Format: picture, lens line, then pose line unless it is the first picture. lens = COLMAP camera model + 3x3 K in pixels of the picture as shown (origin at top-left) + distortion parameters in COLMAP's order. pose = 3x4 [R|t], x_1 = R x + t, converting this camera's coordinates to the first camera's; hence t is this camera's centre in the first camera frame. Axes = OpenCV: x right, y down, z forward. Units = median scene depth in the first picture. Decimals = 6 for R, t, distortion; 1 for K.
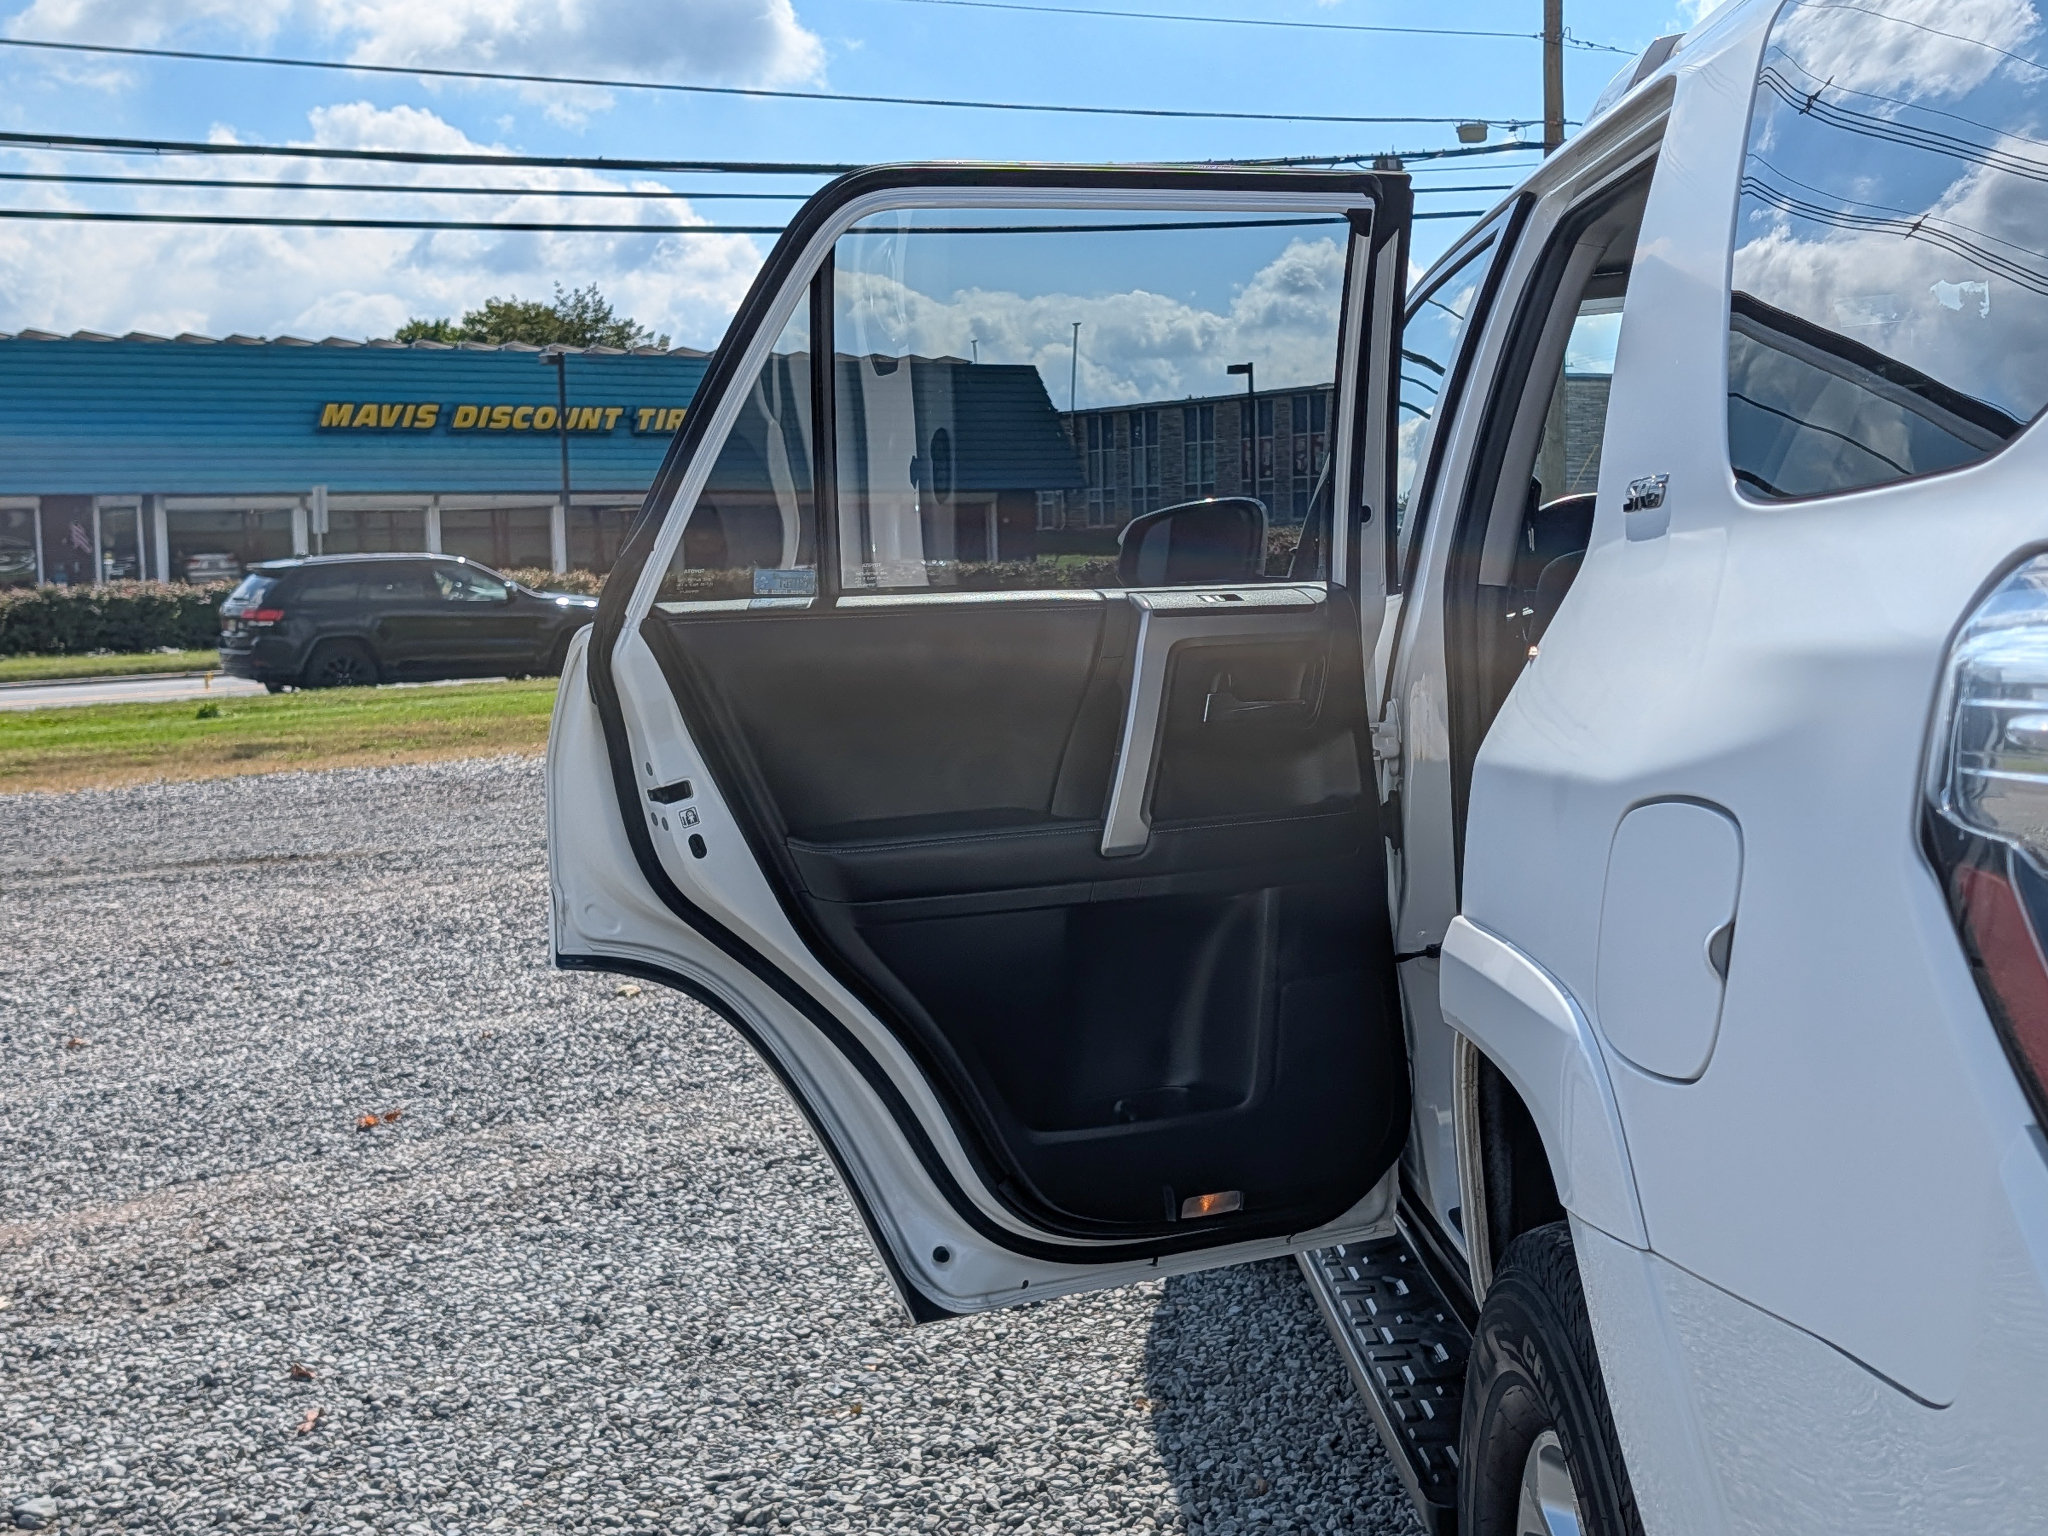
lens RADIAL K [[3435.5, 0, 1024.0], [0, 3435.5, 768.0], [0, 0, 1]] dist [0.149721, -0.053731]
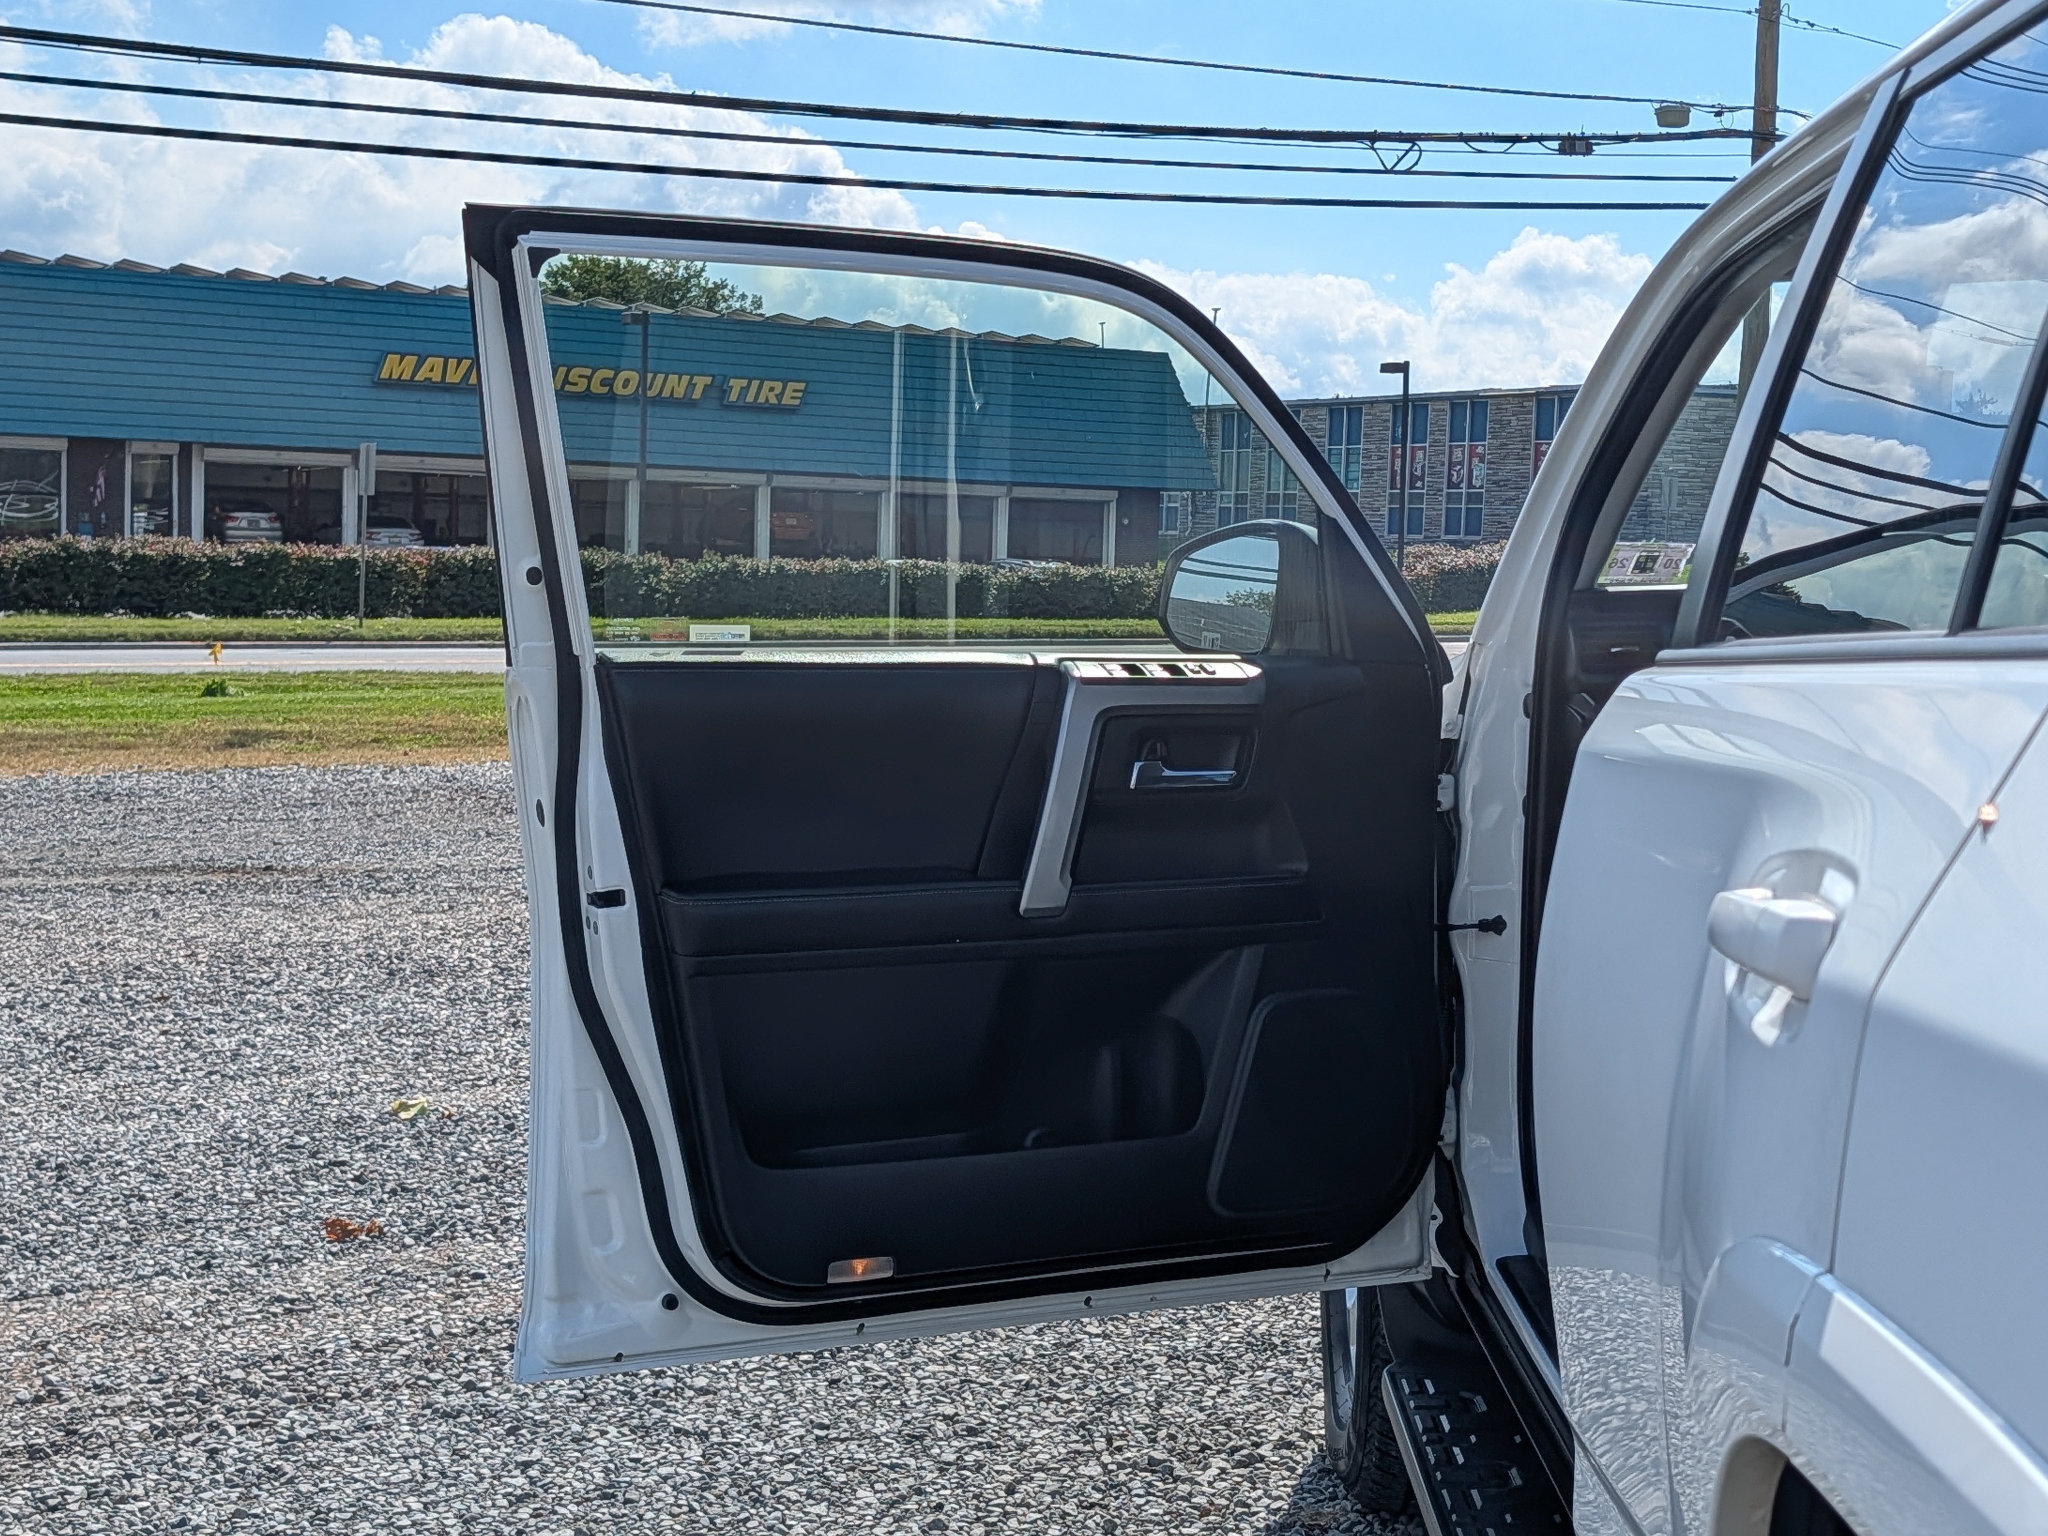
lens RADIAL K [[3435.5, 0, 1024.0], [0, 3435.5, 768.0], [0, 0, 1]] dist [0.149721, -0.053731]
pose [[0.997830, 0.057082, -0.032826, 0.003412], [-0.057071, 0.998369, 0.001277, -0.013180], [0.032845, 0.000600, 0.999460, 0.173482]]
